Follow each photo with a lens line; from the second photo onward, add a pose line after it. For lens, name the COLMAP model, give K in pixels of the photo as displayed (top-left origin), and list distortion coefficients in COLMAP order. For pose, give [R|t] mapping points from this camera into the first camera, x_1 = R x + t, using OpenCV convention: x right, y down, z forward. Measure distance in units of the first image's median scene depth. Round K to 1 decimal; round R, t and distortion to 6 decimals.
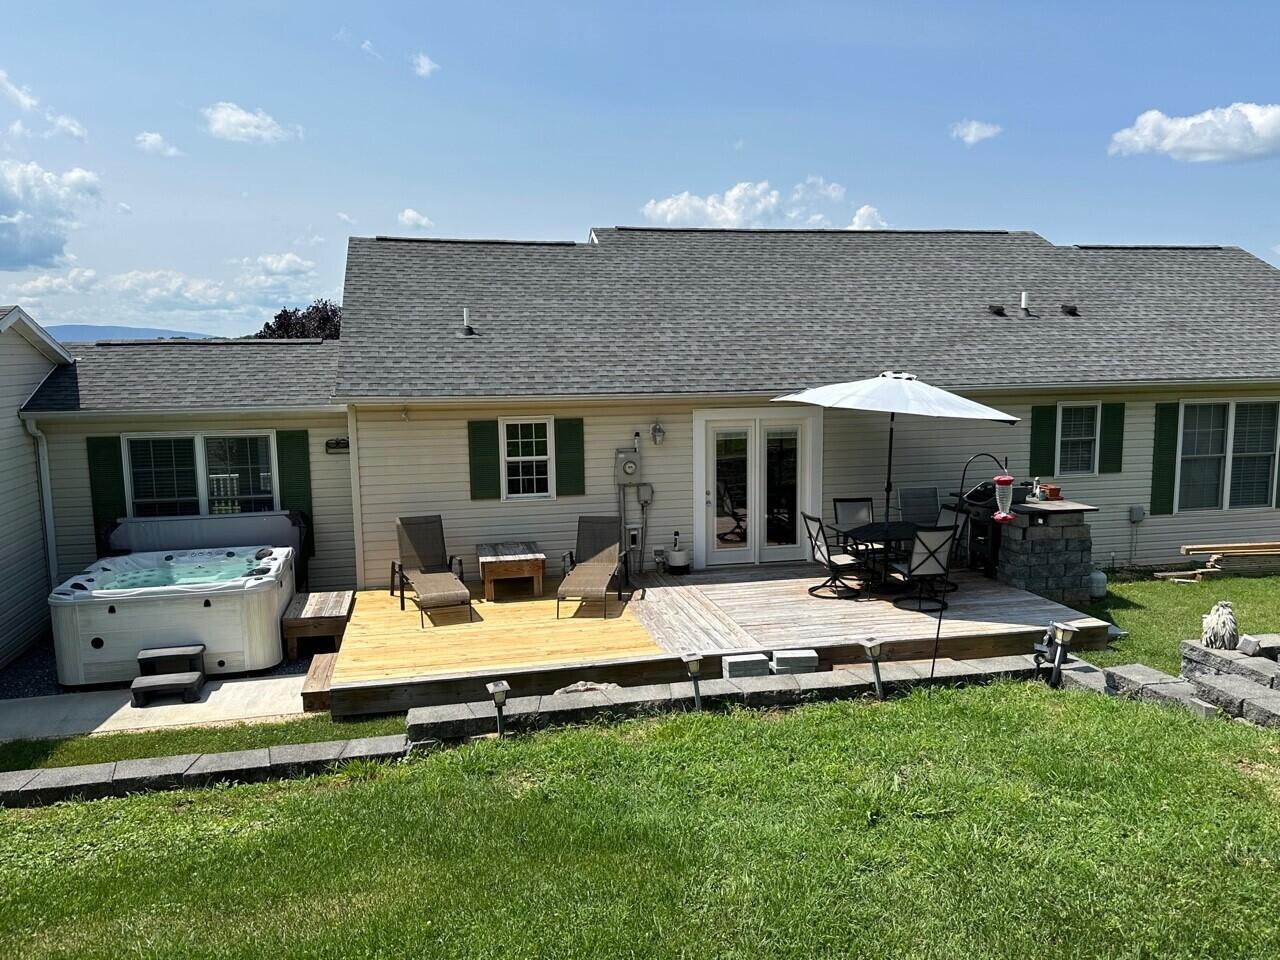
lens RADIAL K [[970.2, 0, 640.0], [0, 970.2, 480.0], [0, 0, 1]] dist [0.097547, -0.148119]
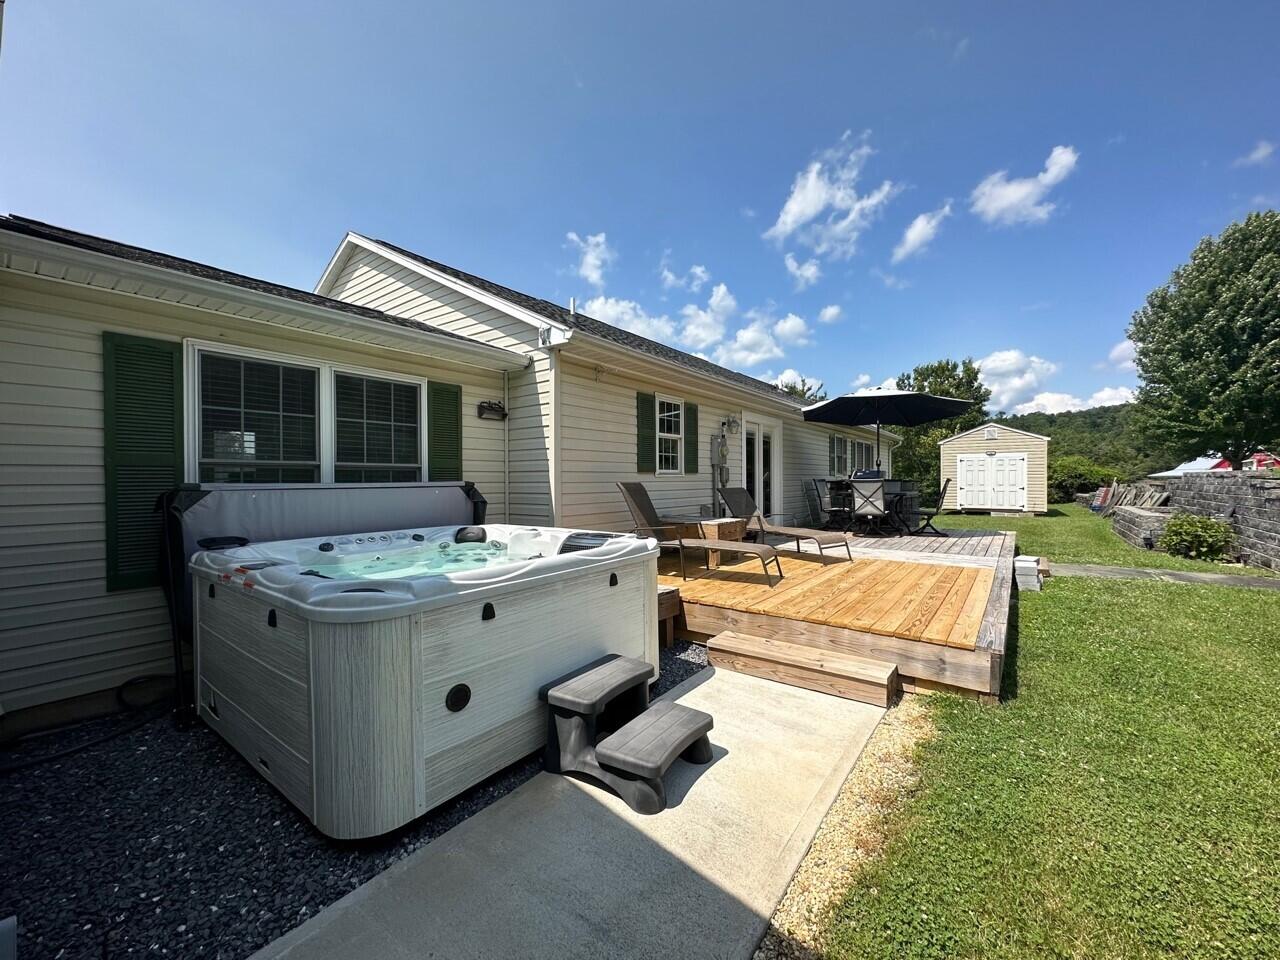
lens RADIAL K [[508.6, 0, 640.0], [0, 508.6, 480.0], [0, 0, 1]] dist [0.001887, 0.000020]
pose [[0.773376, 0.004740, 0.633930, -0.498104], [0.076725, 0.991922, -0.101019, 0.079811], [-0.629288, 0.126764, 0.766765, 0.610904]]
